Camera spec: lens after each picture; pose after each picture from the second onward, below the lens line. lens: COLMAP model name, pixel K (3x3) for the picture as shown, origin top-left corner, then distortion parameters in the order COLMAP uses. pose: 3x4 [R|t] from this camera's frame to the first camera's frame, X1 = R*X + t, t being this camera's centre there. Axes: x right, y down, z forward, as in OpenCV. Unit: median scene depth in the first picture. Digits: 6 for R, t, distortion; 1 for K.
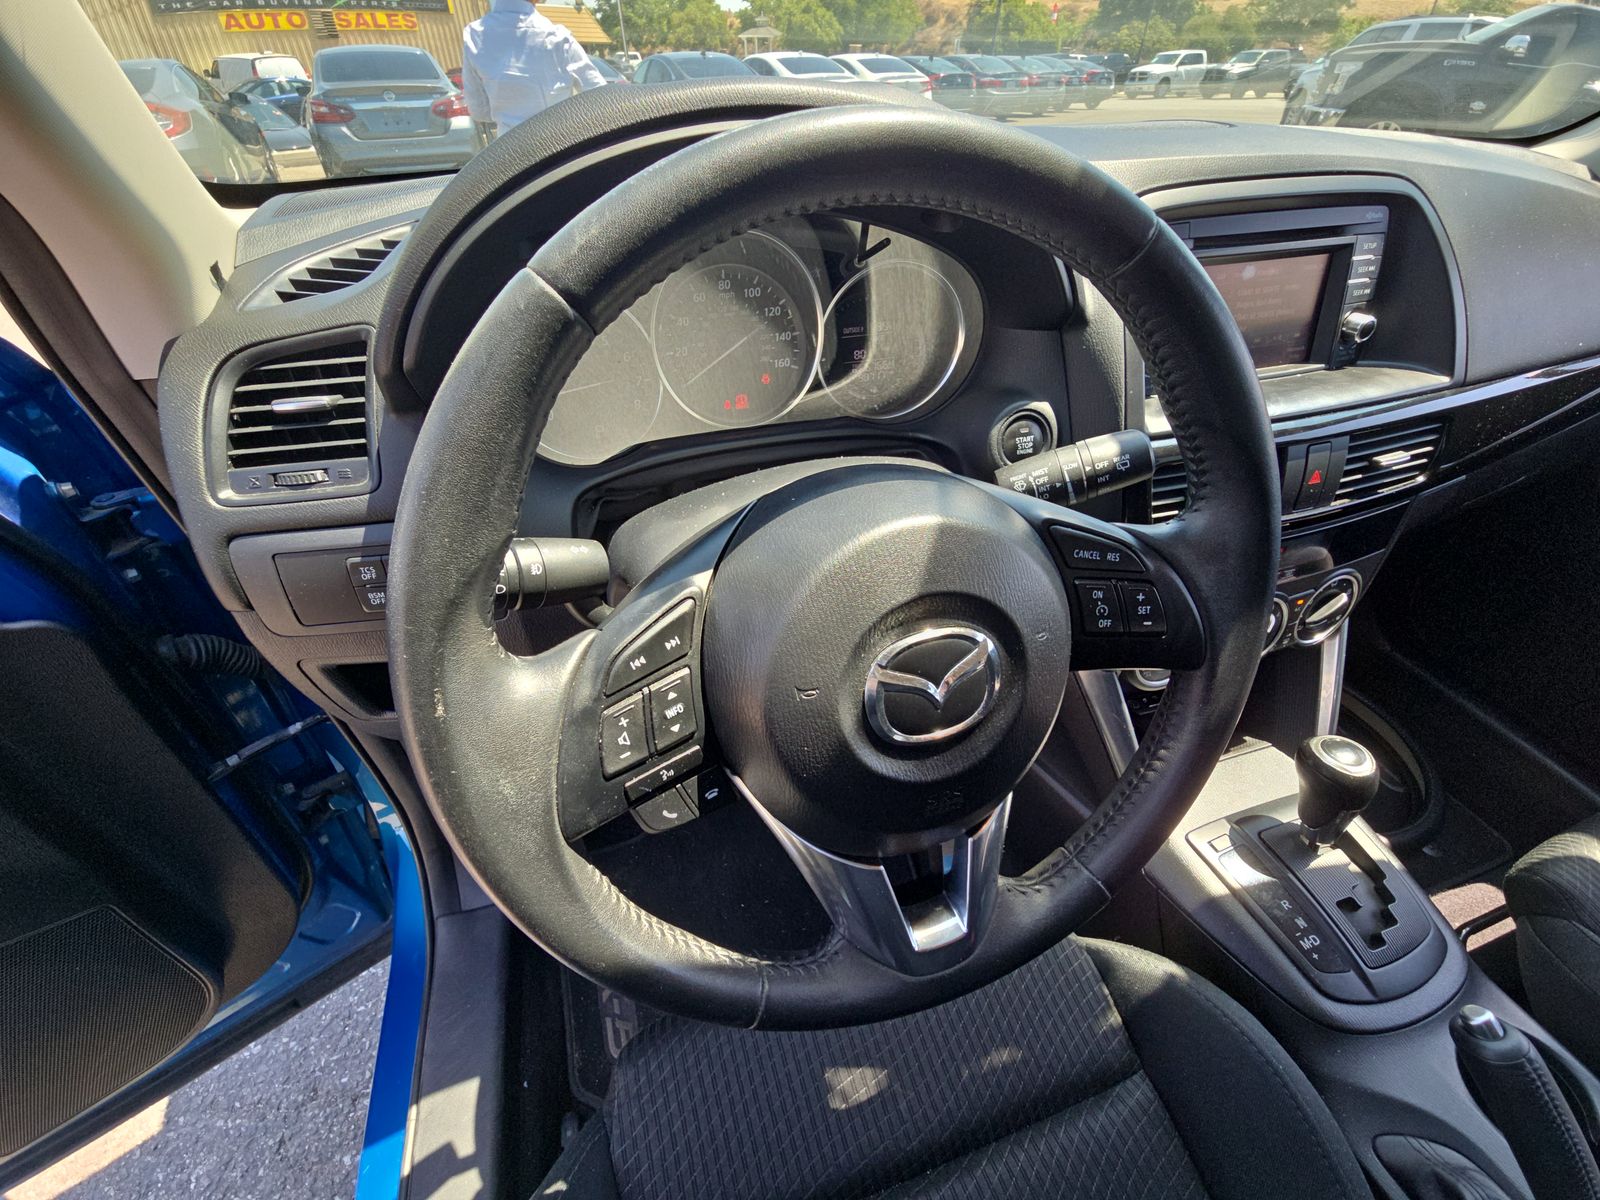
lens RADIAL K [[649.6, 0, 820.7], [0, 649.6, 607.3], [0, 0, 1]] dist [0.018283, -0.014855]
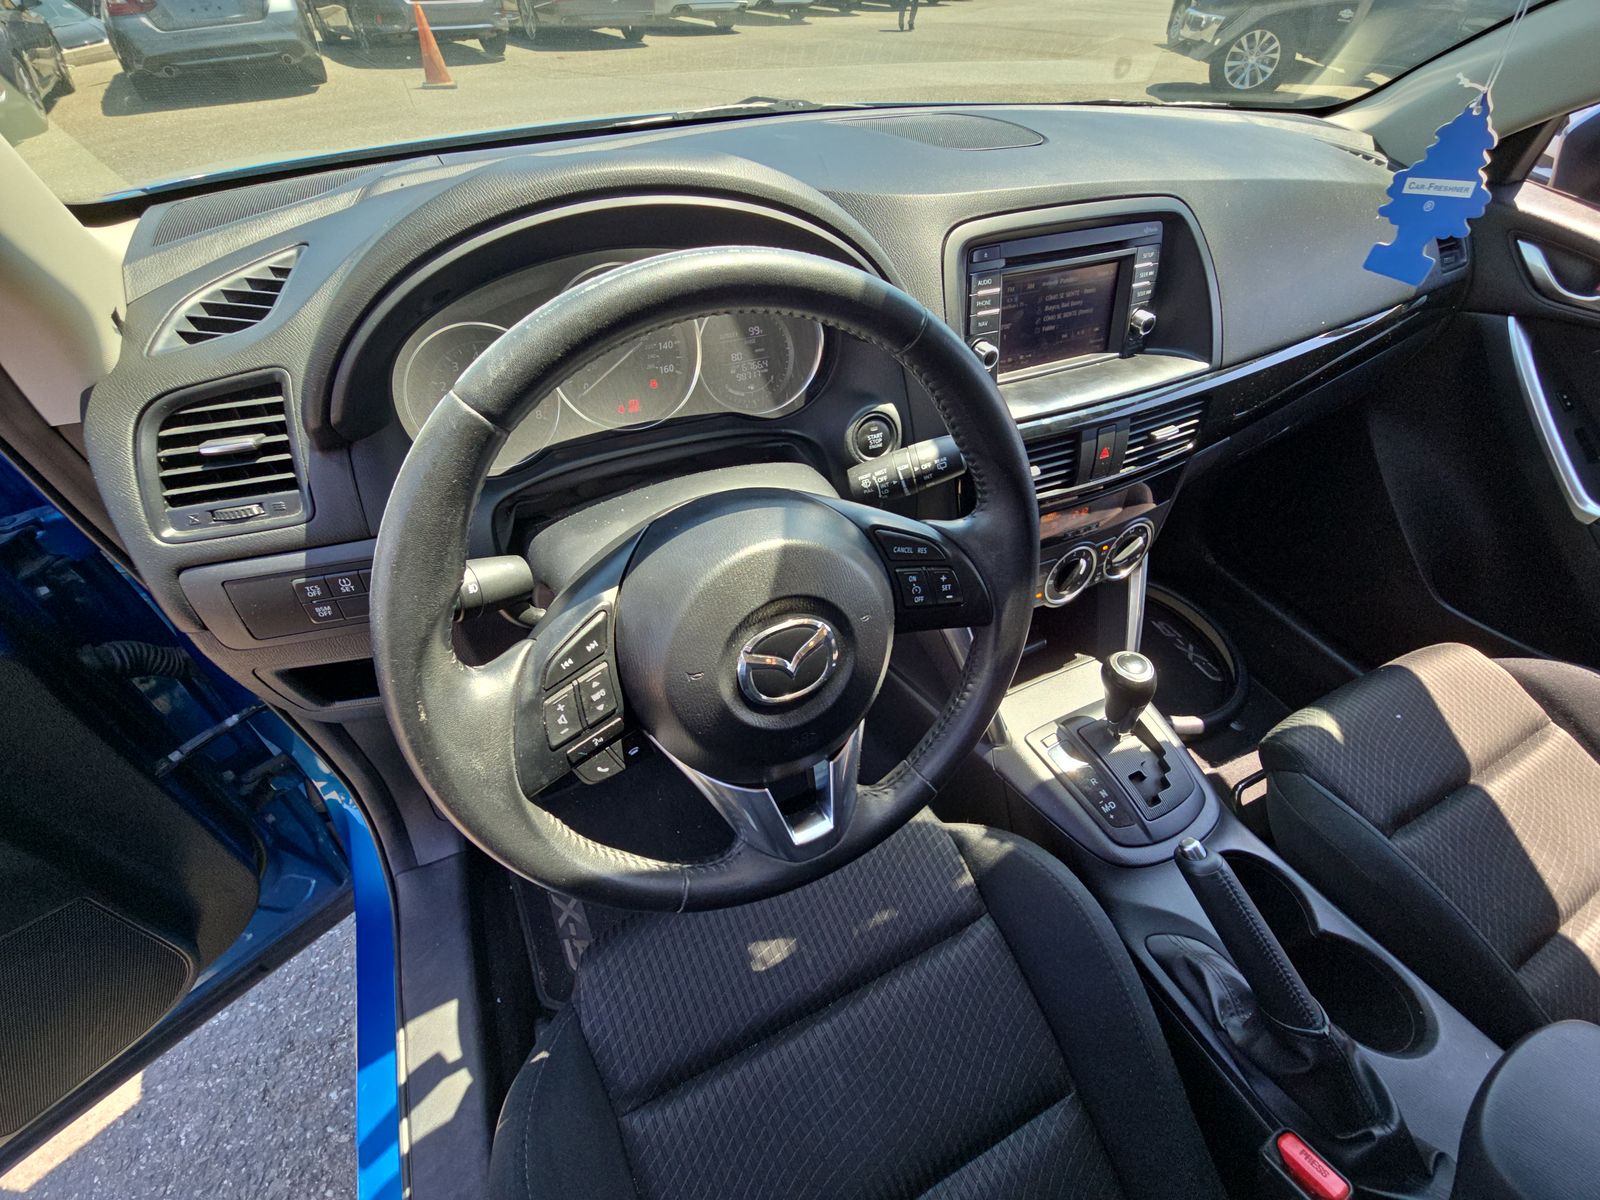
lens RADIAL K [[644.2, 0, 823.3], [0, 644.2, 602.6], [0, 0, 1]] dist [0.012737, -0.010442]
pose [[0.990154, -0.074592, 0.118454, 0.052376], [0.062372, 0.992649, 0.103720, -0.080430], [-0.125320, -0.095310, 0.987528, -0.204911]]
